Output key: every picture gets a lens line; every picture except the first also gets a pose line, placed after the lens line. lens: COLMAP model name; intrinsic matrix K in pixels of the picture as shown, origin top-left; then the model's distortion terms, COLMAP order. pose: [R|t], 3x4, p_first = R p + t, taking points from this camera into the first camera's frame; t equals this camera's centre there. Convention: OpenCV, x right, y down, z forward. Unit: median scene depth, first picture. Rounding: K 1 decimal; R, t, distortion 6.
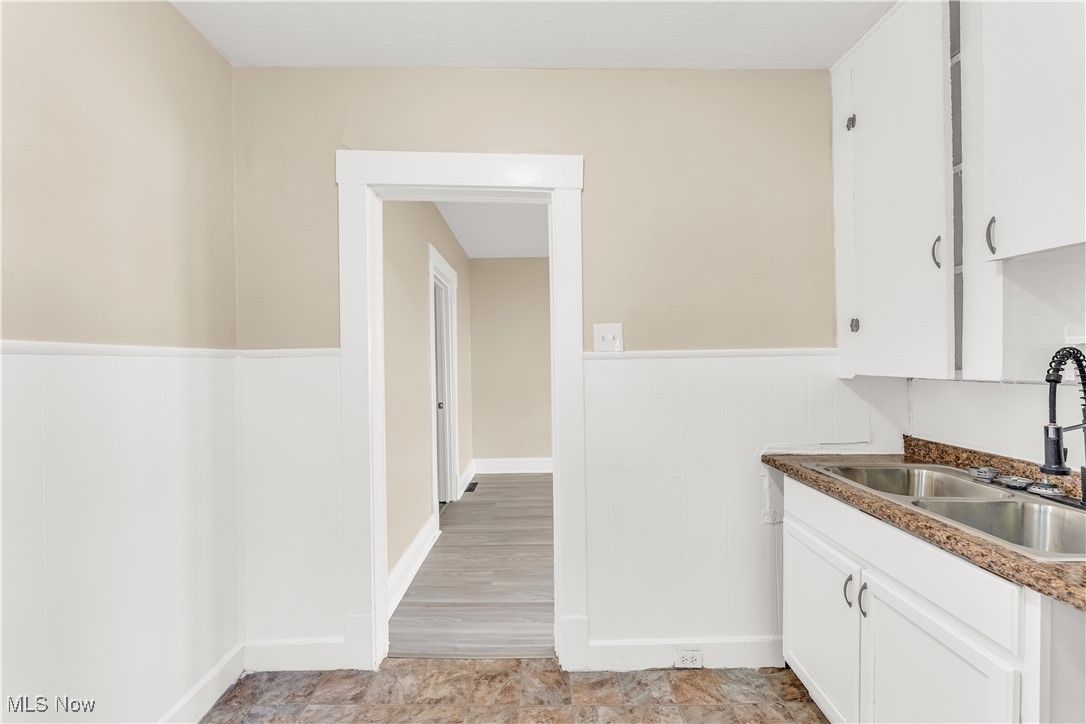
lens RADIAL K [[429.0, 0, 543.0], [0, 429.0, 362.0], [0, 0, 1]] dist [0.003055, 0.000244]
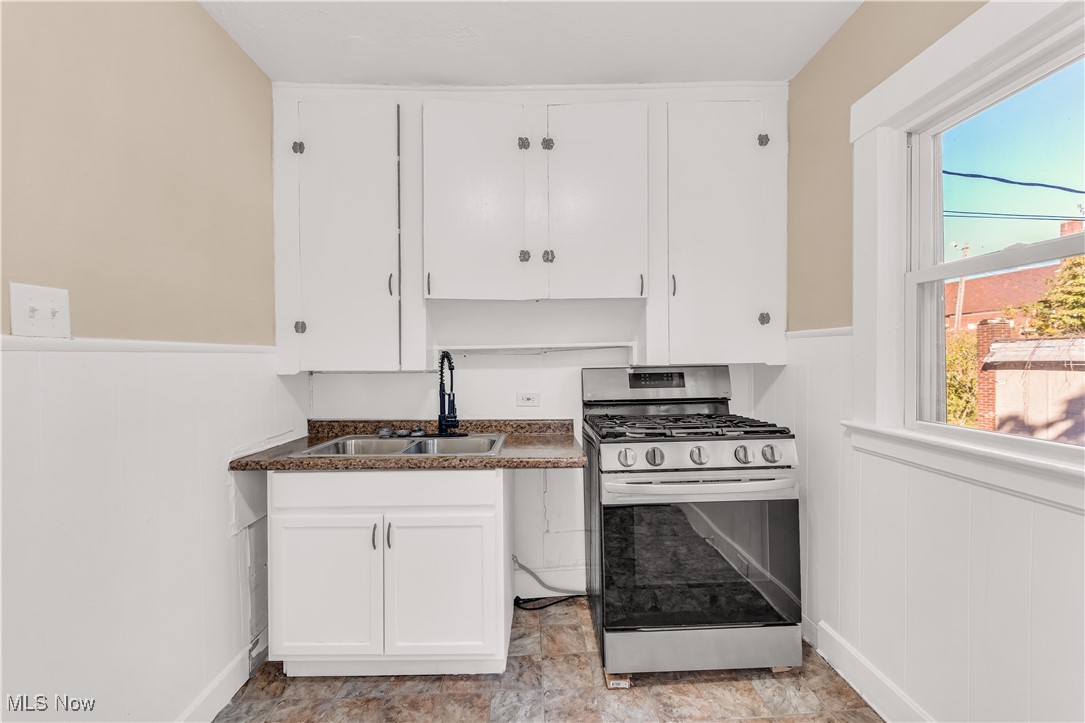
lens RADIAL K [[446.2, 0, 525.8], [0, 446.2, 361.7], [0, 0, 1]] dist [-0.001433, -0.000322]
pose [[0.003002, 0.004767, 0.999984, -0.482977], [0.002310, 0.999986, -0.004774, 0.013909], [-0.999993, 0.002325, 0.002991, 0.428734]]
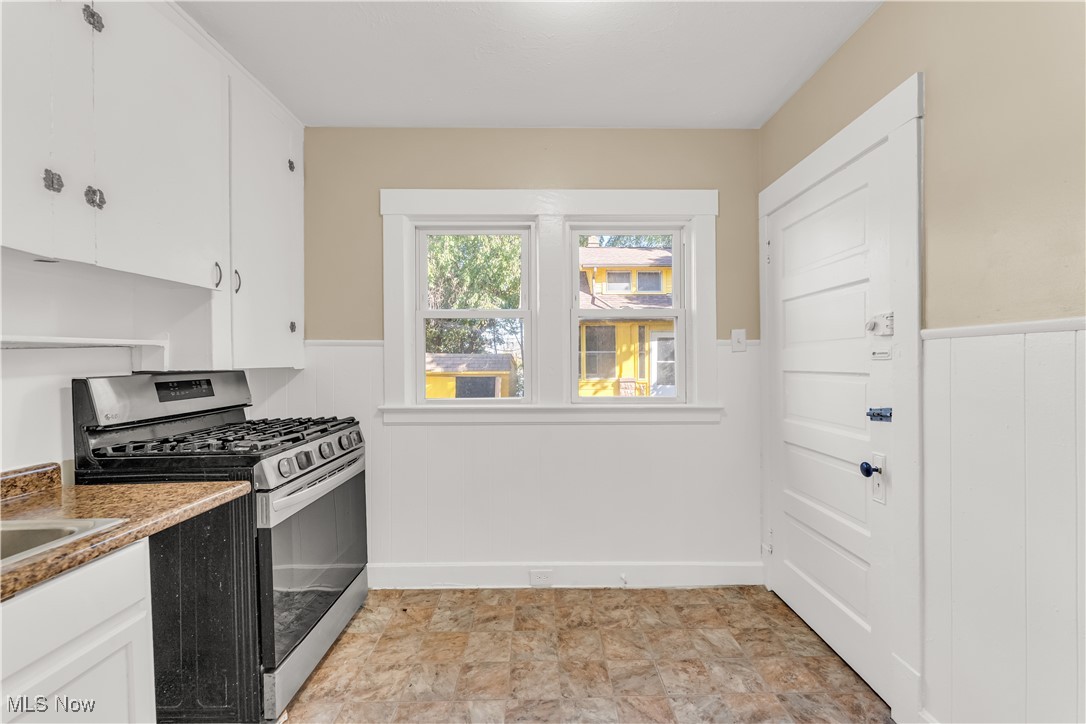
lens RADIAL K [[444.5, 0, 543.0], [0, 444.5, 362.0], [0, 0, 1]] dist [-0.015407, 0.000578]
pose [[-0.999748, 0.021506, 0.006366, -0.020511], [0.021453, 0.999736, -0.008217, 0.024773], [-0.006541, -0.008078, -0.999946, 1.122465]]
